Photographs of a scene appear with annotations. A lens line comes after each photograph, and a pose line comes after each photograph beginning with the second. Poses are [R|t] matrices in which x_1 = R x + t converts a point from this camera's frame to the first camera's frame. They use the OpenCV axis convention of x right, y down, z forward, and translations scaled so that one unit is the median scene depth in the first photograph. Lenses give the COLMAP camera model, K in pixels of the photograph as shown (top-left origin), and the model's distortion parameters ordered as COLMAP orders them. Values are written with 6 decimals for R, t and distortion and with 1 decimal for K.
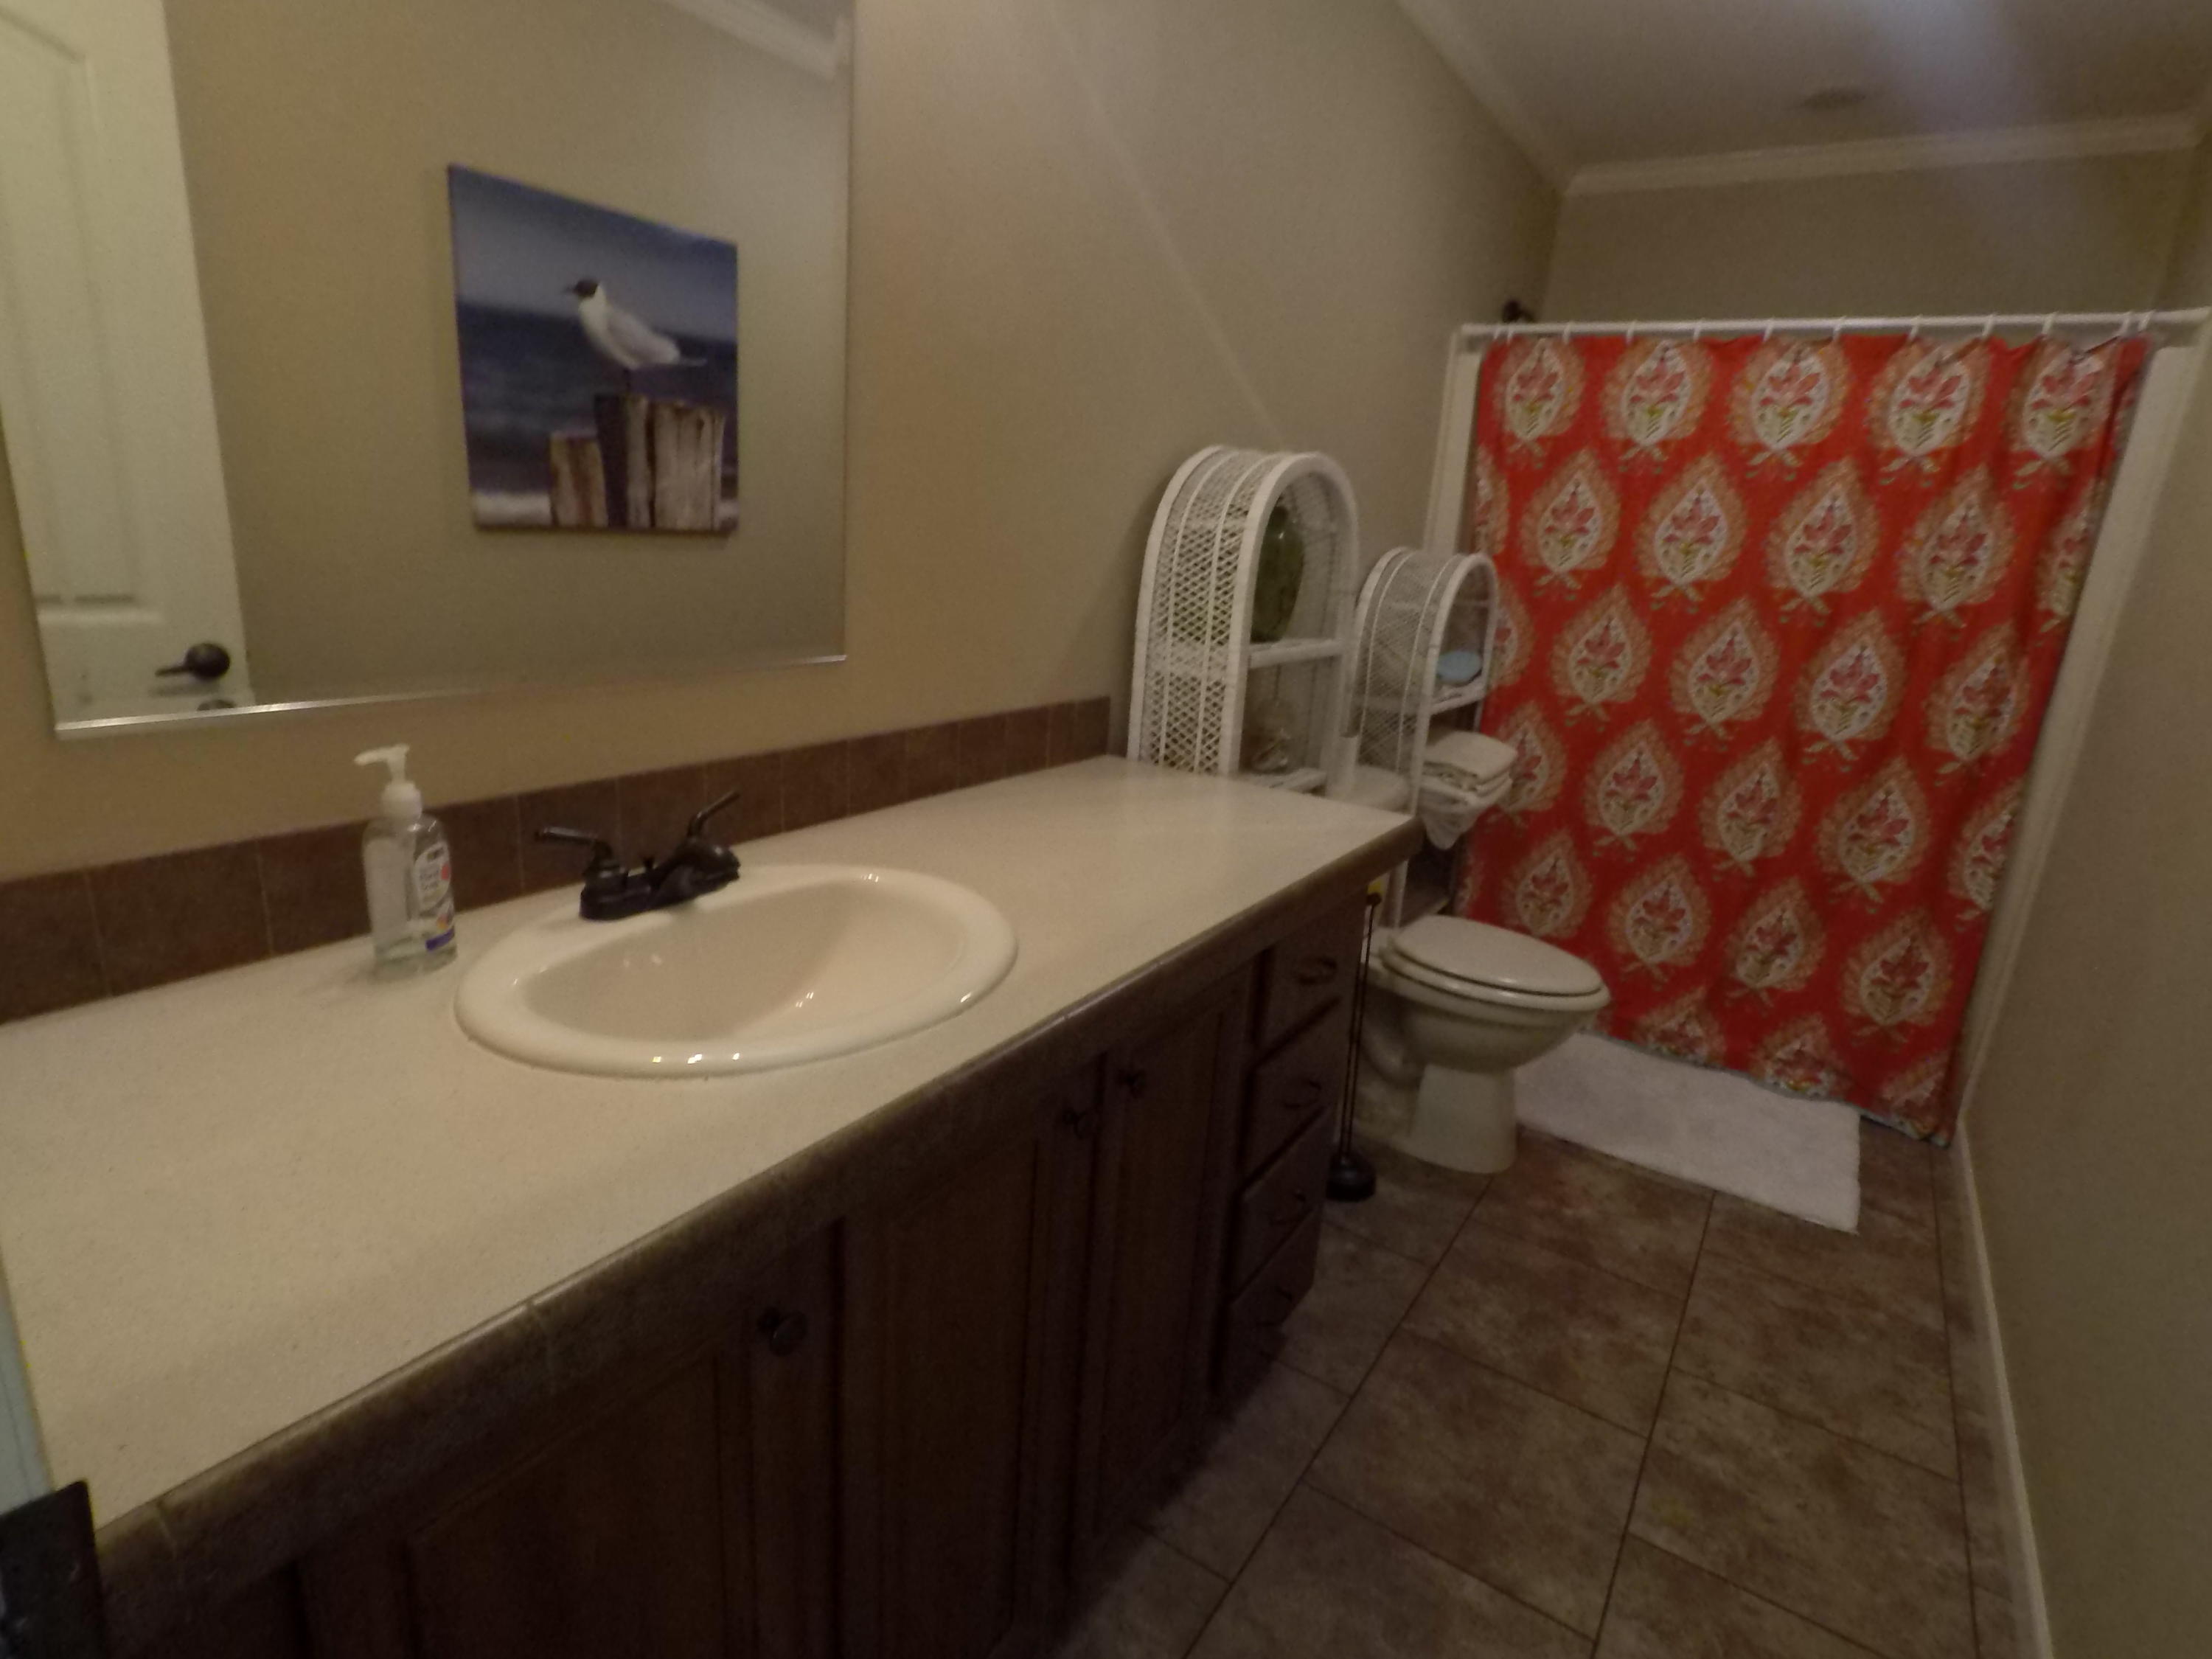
lens RADIAL K [[1114.3, 0, 1104.2], [0, 1114.3, 828.2], [0, 0, 1]] dist [-0.023588, 0.000654]
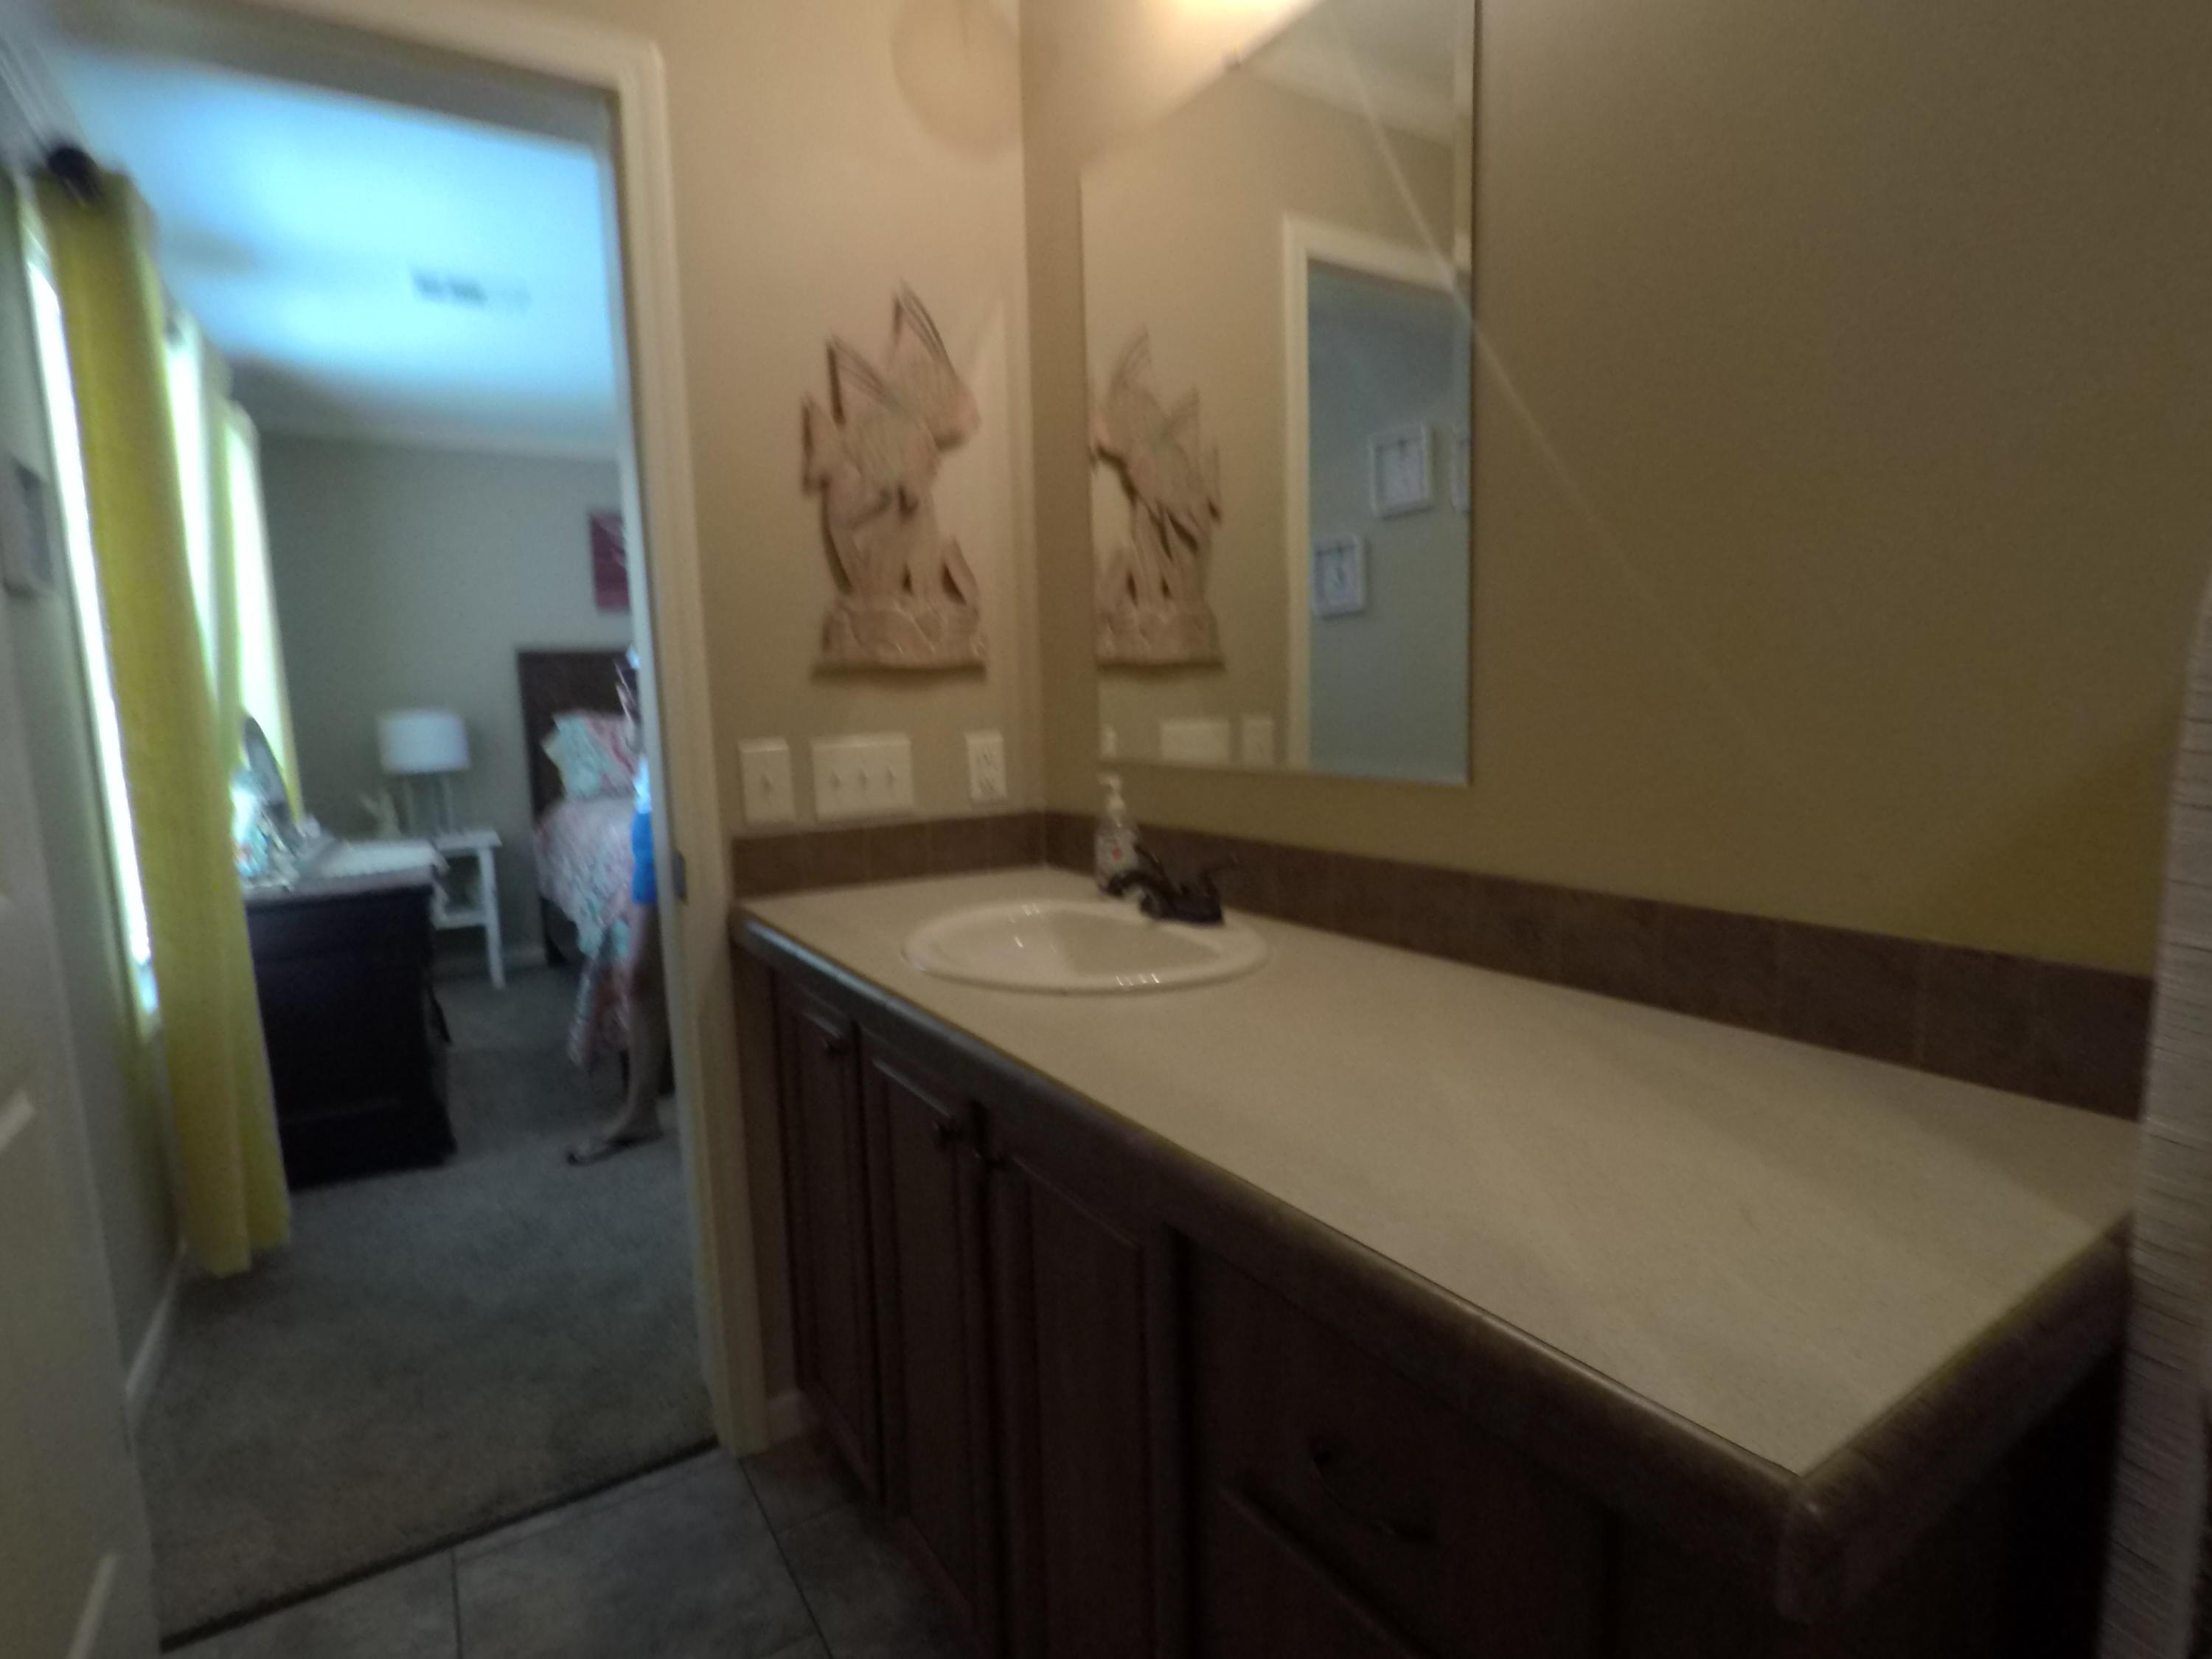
lens RADIAL K [[1114.3, 0, 1106.6], [0, 1114.3, 833.1], [0, 0, 1]] dist [-0.023588, 0.000654]
pose [[-0.402194, 0.064785, -0.913259, 0.850021], [-0.242762, 0.954243, 0.174603, -0.245295], [0.882783, 0.291929, -0.368064, 1.367894]]
